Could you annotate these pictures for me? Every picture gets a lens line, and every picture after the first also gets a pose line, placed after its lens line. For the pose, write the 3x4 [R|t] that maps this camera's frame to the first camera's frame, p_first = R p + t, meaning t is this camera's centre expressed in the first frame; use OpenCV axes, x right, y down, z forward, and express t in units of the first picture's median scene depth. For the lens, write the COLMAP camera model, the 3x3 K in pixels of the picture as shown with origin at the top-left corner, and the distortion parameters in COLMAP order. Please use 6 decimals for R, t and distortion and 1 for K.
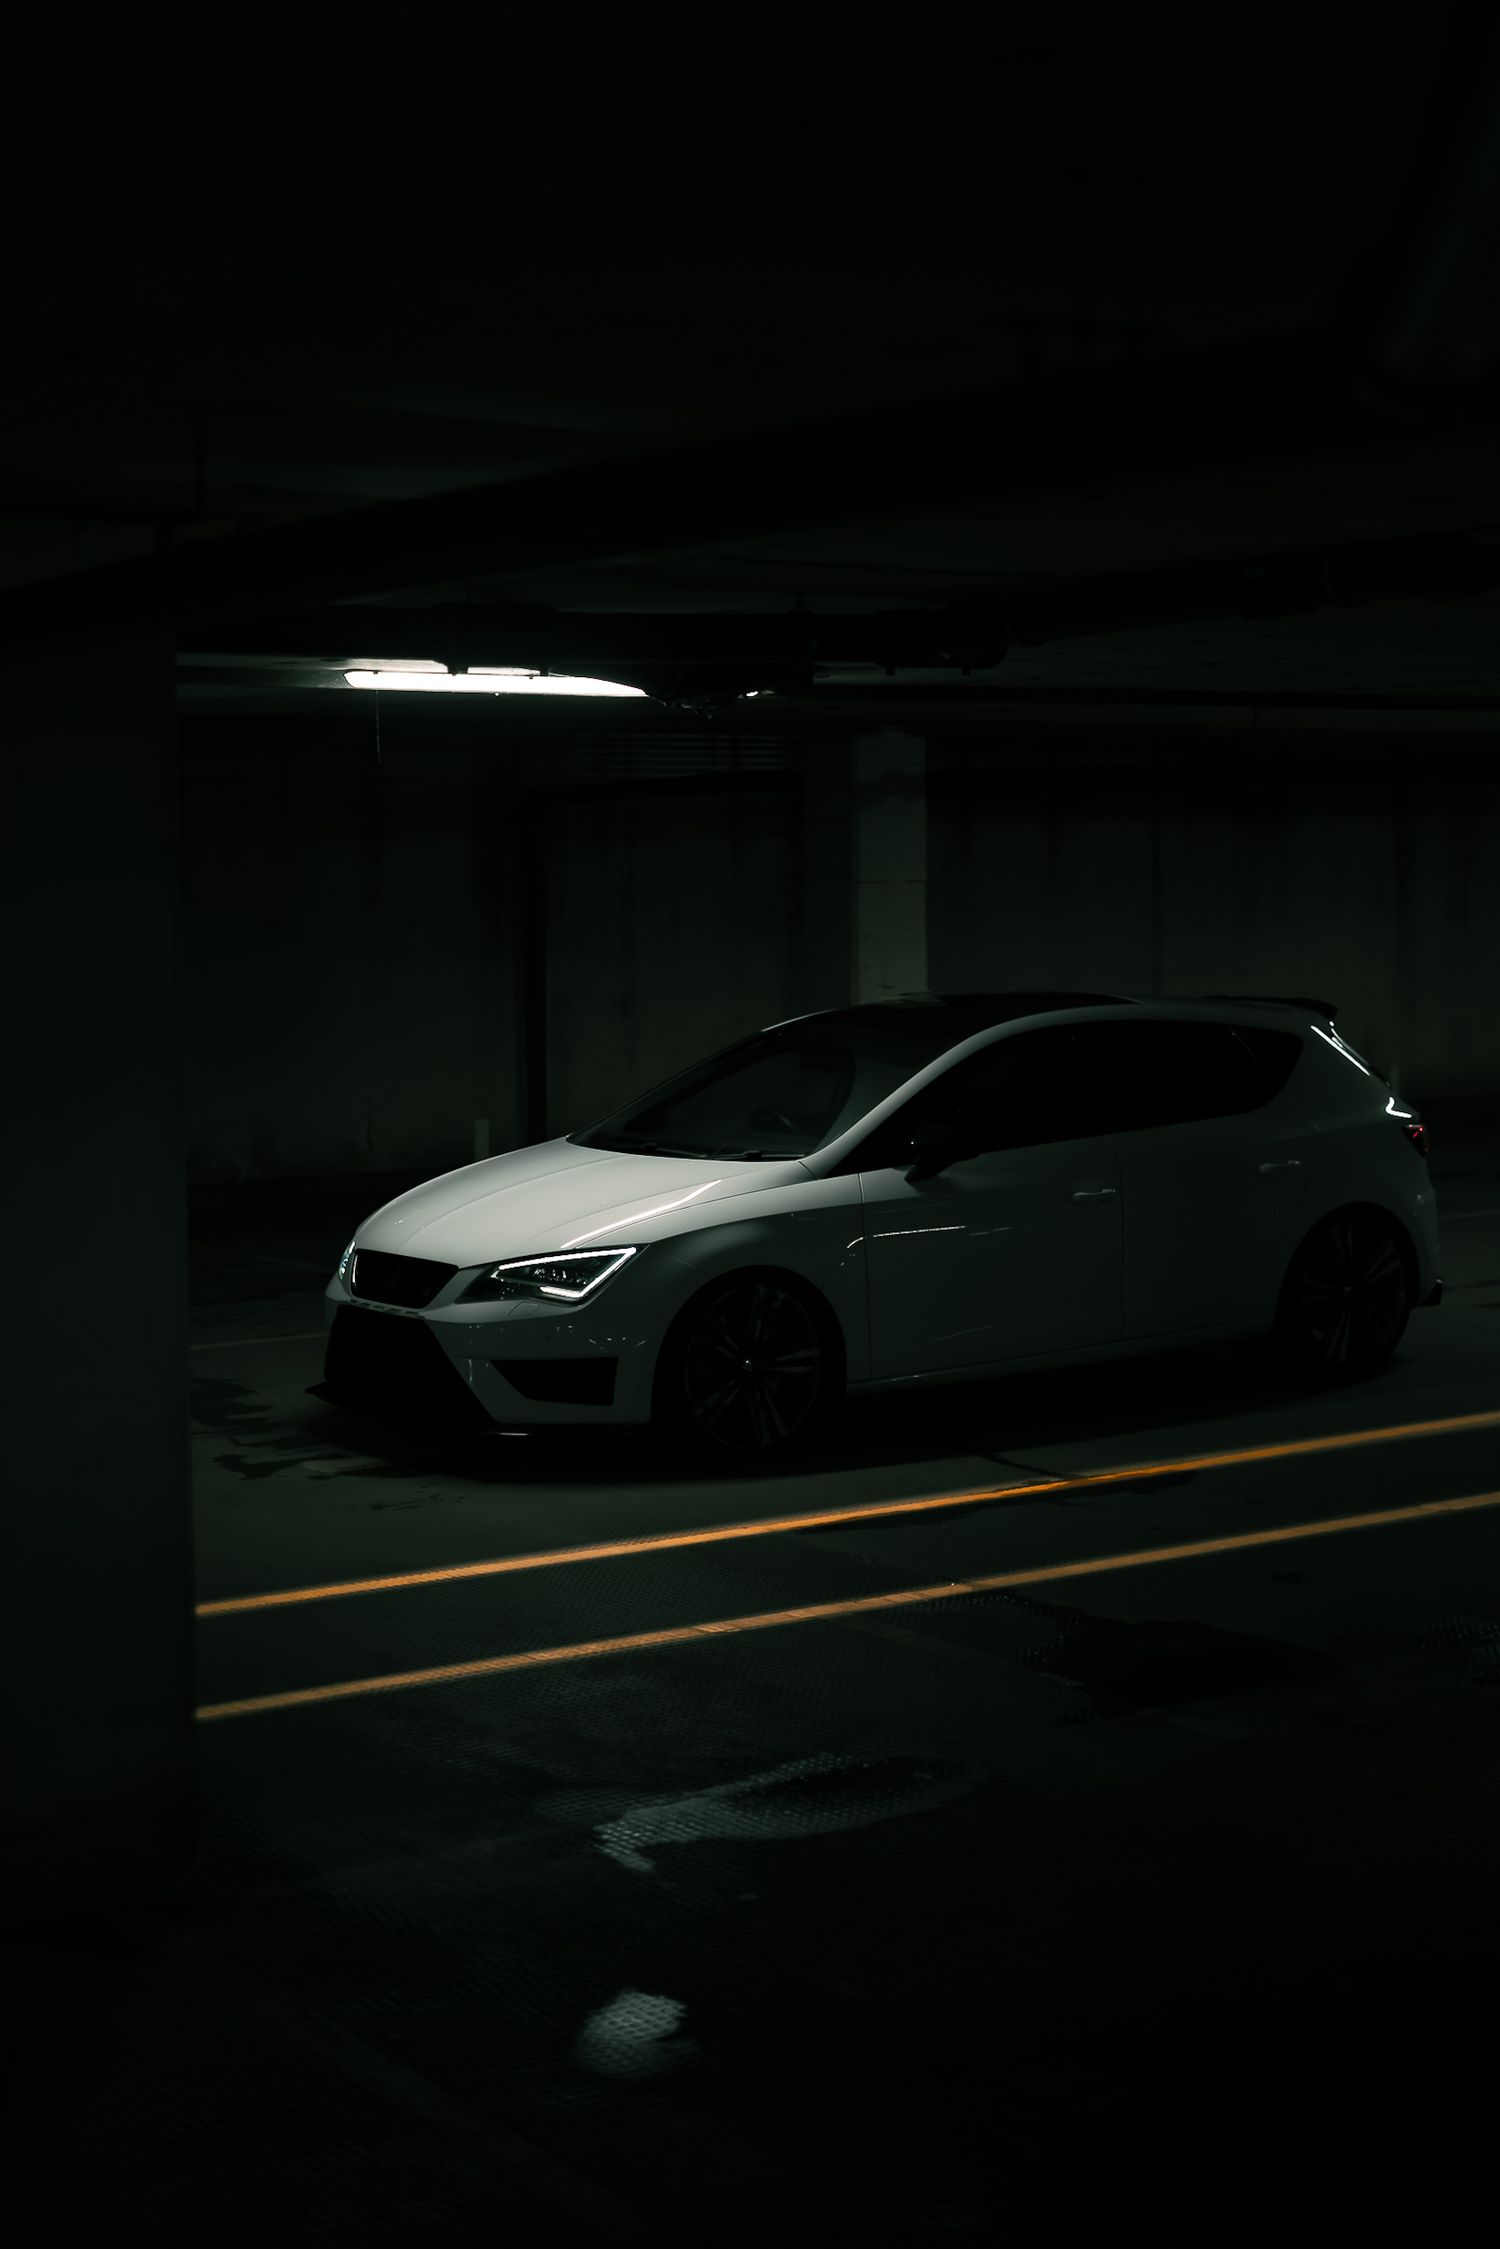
lens RADIAL K [[3276.4, 0, 751.0], [0, 3276.4, 1127.7], [0, 0, 1]] dist [0.031299, 0.000000]
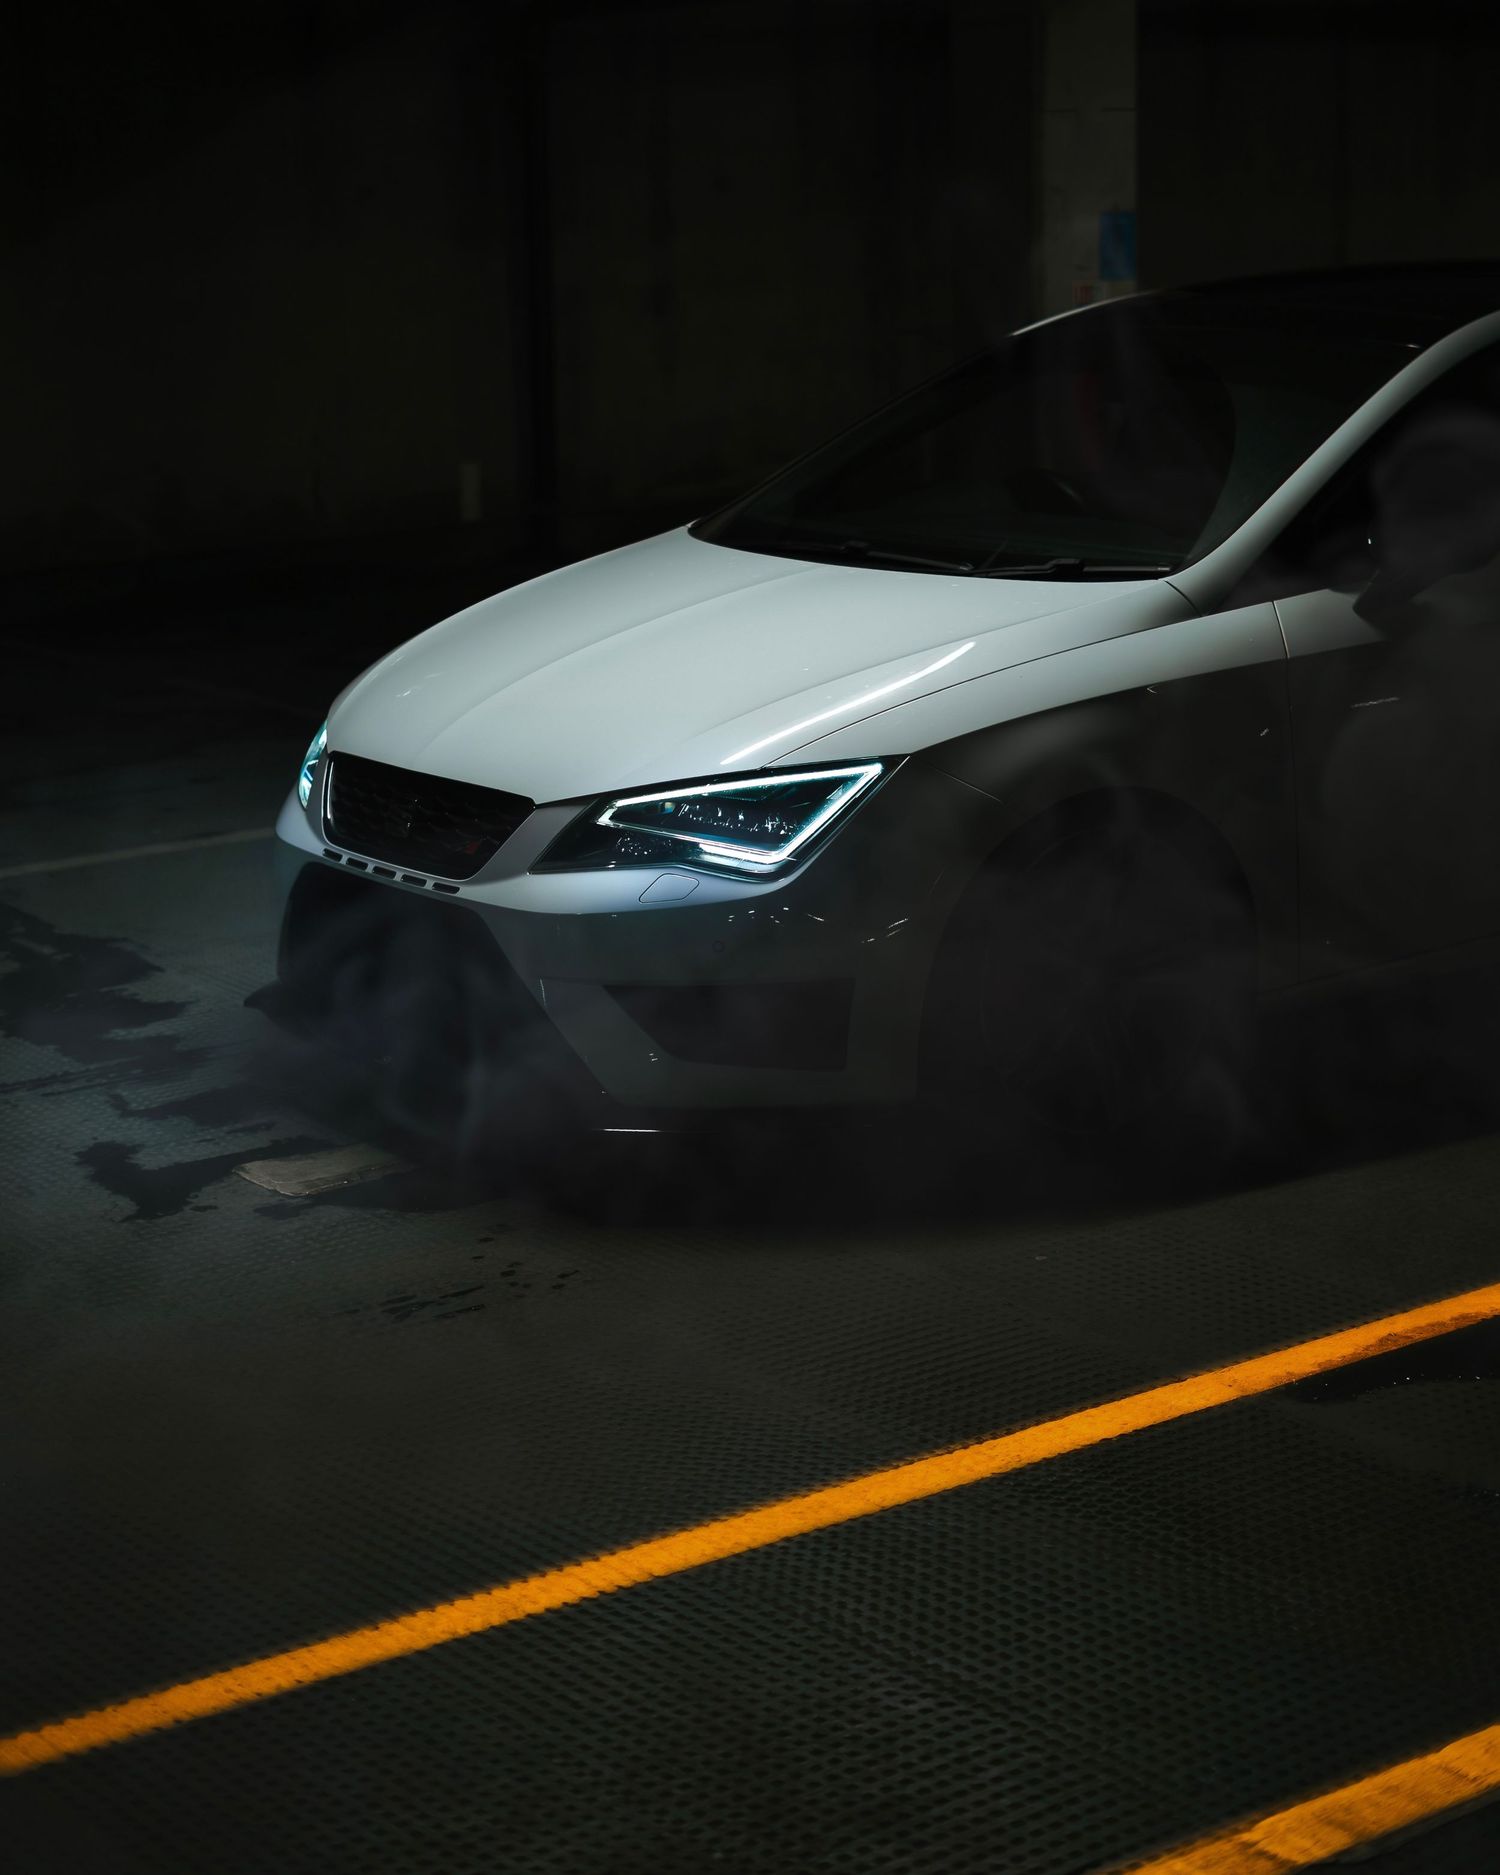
lens RADIAL K [[3399.7, 0, 807.9], [0, 3399.7, 891.3], [0, 0, 1]] dist [0.060072, 0.000000]
pose [[0.999378, -0.018422, 0.030074, -0.060398], [0.014340, 0.991315, 0.130724, -0.012900], [-0.032221, -0.130211, 0.990963, 0.448133]]
